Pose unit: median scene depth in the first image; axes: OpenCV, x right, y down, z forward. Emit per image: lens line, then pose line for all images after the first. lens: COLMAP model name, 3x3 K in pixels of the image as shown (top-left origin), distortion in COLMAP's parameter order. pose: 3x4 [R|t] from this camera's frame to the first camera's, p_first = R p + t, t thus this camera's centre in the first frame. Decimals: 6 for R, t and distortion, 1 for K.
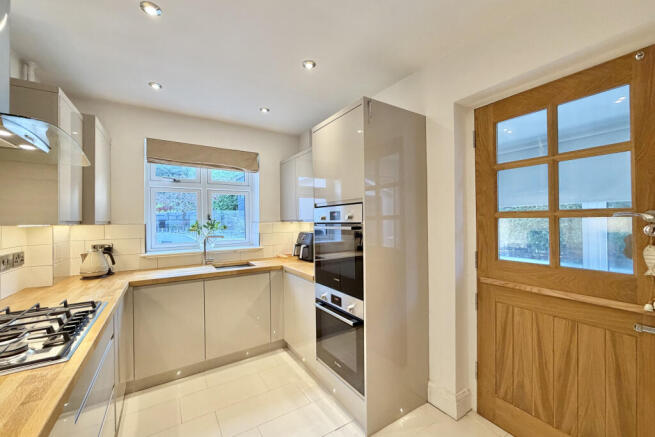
lens RADIAL K [[259.4, 0, 323.8], [0, 259.4, 219.7], [0, 0, 1]] dist [-0.001944, -0.000183]
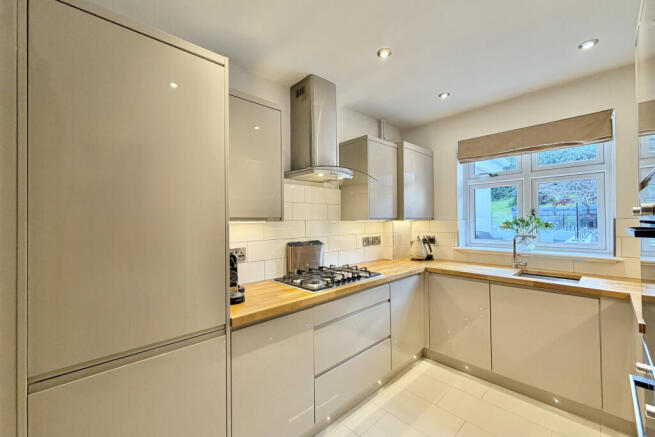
lens RADIAL K [[259.4, 0, 323.7], [0, 259.4, 218.8], [0, 0, 1]] dist [-0.001944, -0.000183]
pose [[0.190034, 0.004150, -0.981769, 0.316563], [0.010378, 0.999927, 0.006235, -0.002447], [0.981723, -0.011374, 0.189977, 0.255994]]
